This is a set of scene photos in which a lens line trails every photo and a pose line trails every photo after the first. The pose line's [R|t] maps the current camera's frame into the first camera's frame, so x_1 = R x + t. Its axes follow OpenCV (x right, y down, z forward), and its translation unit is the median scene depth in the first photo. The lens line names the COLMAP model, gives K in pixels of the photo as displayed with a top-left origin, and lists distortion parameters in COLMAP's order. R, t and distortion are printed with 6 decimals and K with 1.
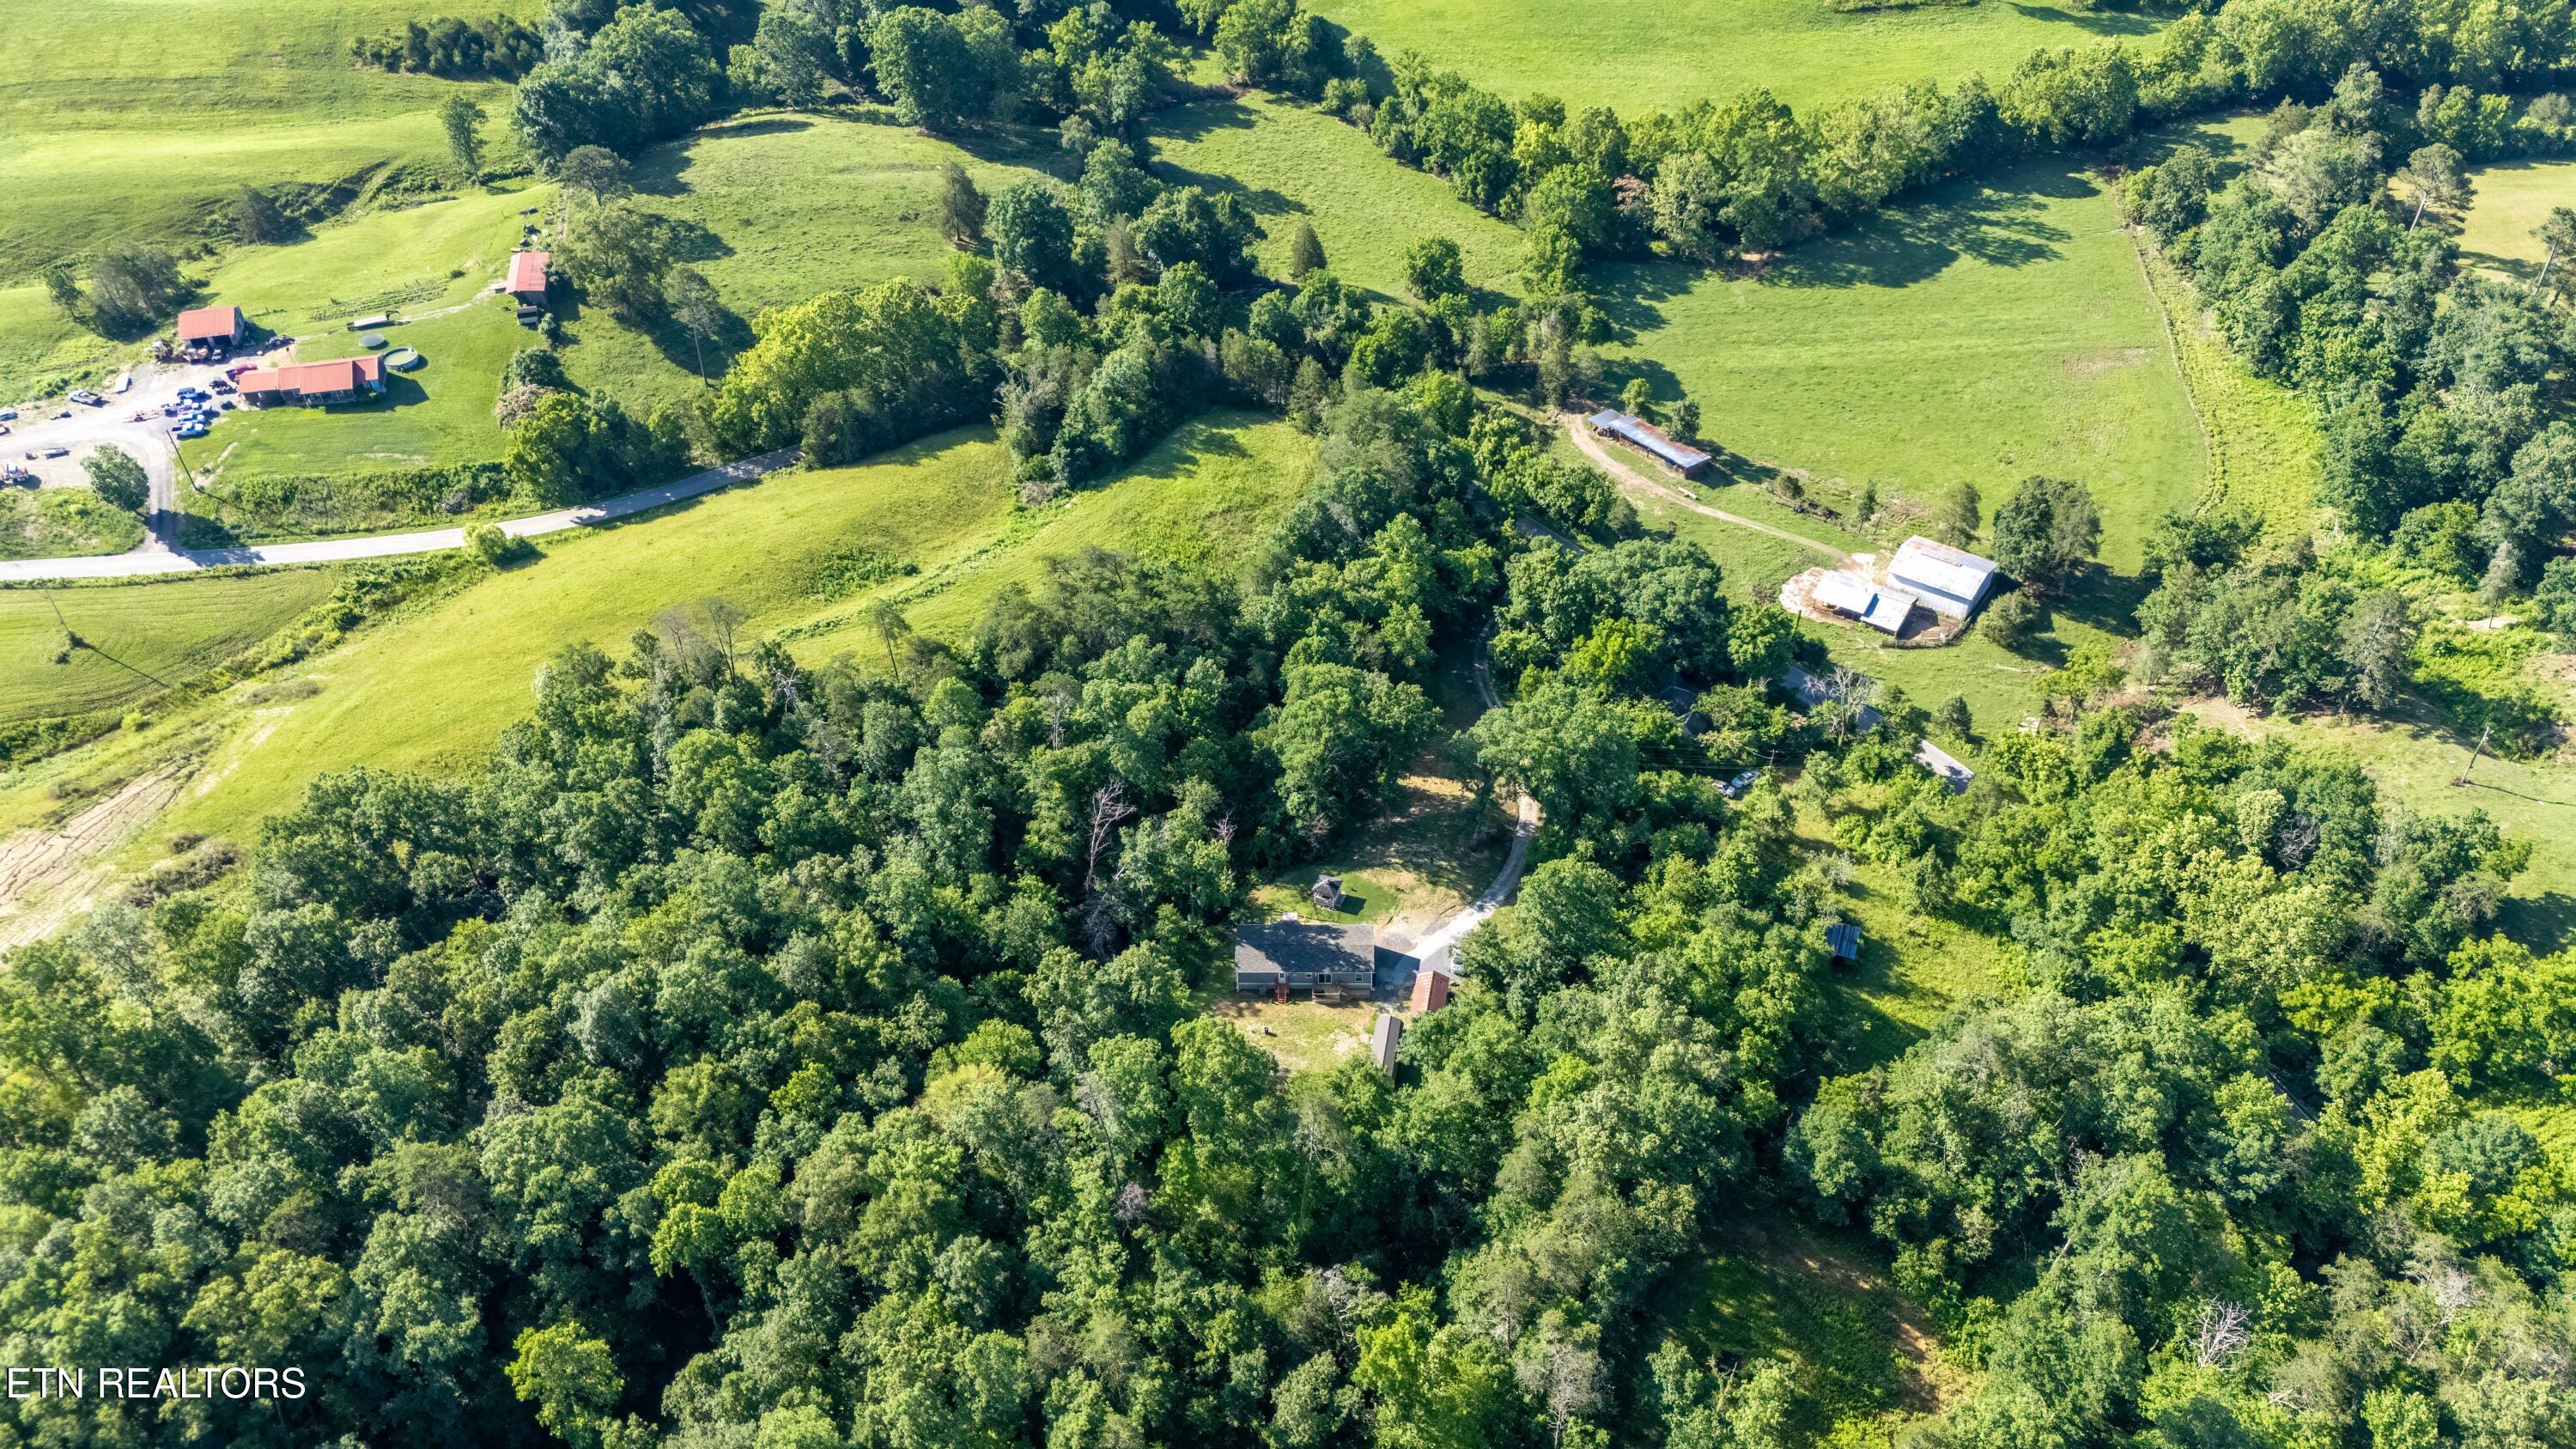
lens RADIAL K [[1940.7, 0, 1288.0], [0, 1940.7, 724.5], [0, 0, 1]] dist [0.071852, -0.063039]
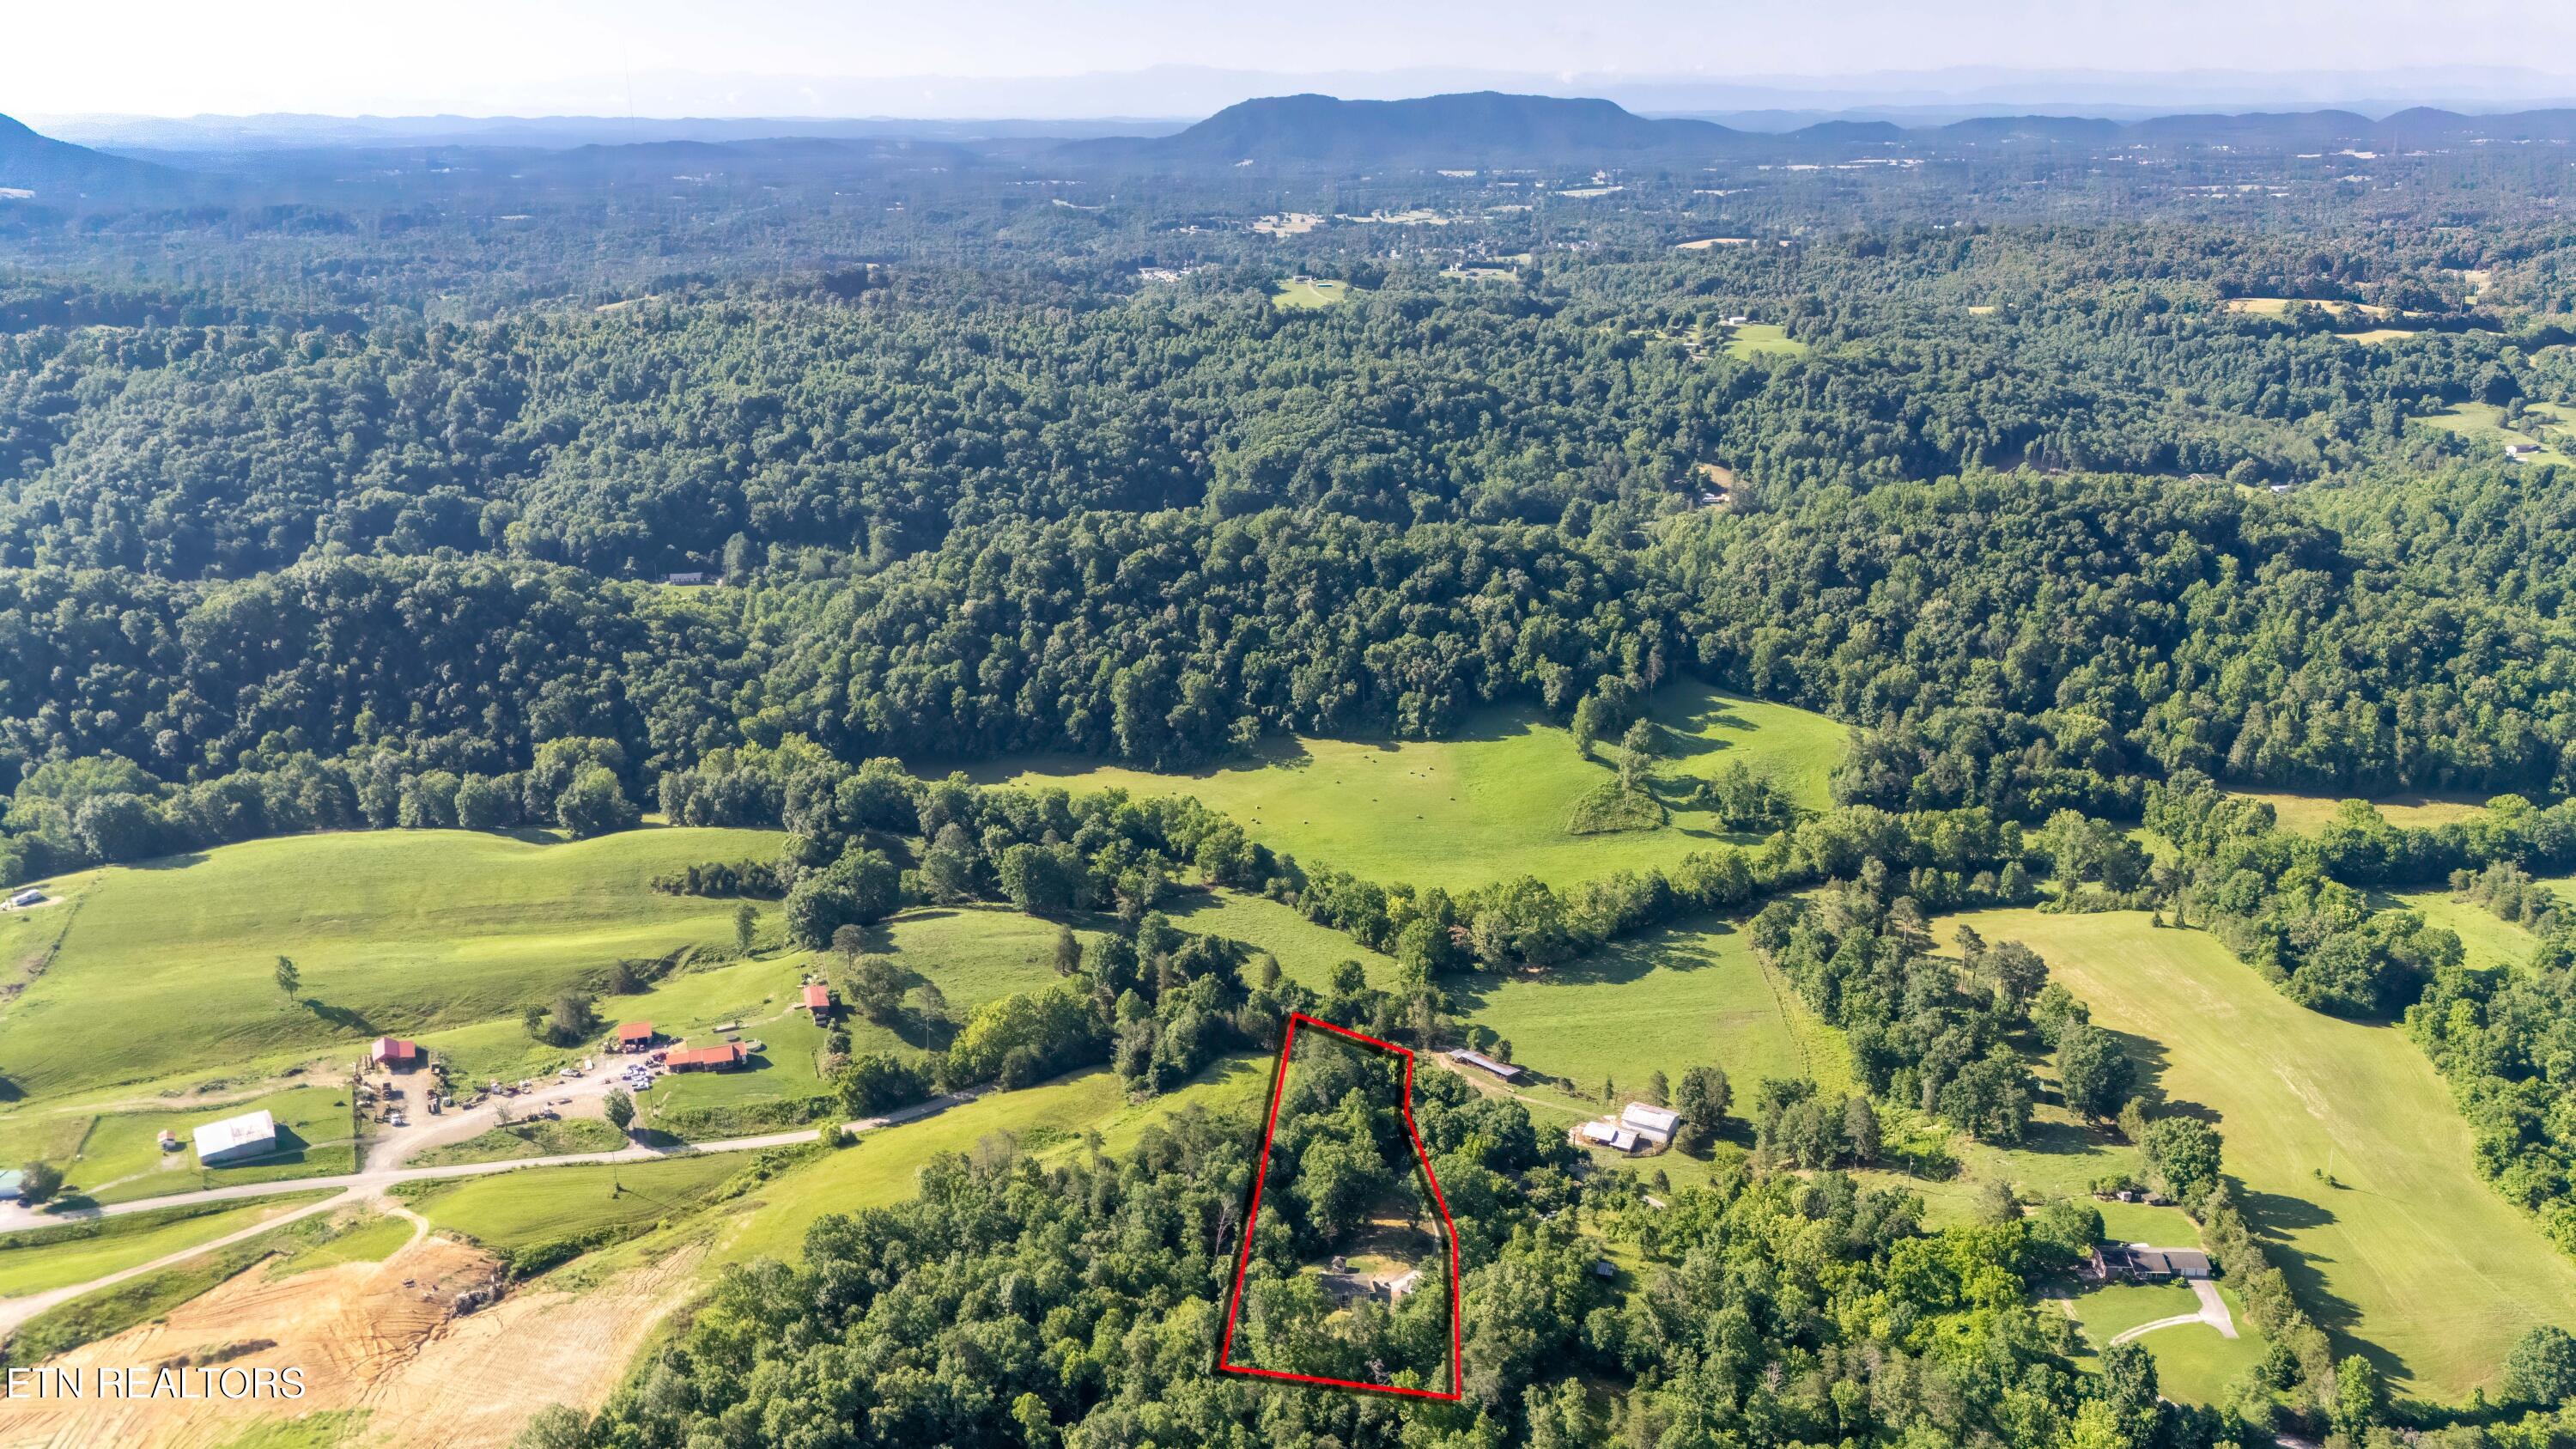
lens RADIAL K [[1940.7, 0, 1288.0], [0, 1940.7, 724.5], [0, 0, 1]] dist [0.071852, -0.063039]
pose [[0.995731, -0.021028, 0.089881, -0.134322], [0.055742, 0.913099, -0.403910, 0.263396], [-0.073576, 0.407196, 0.910373, -0.668567]]
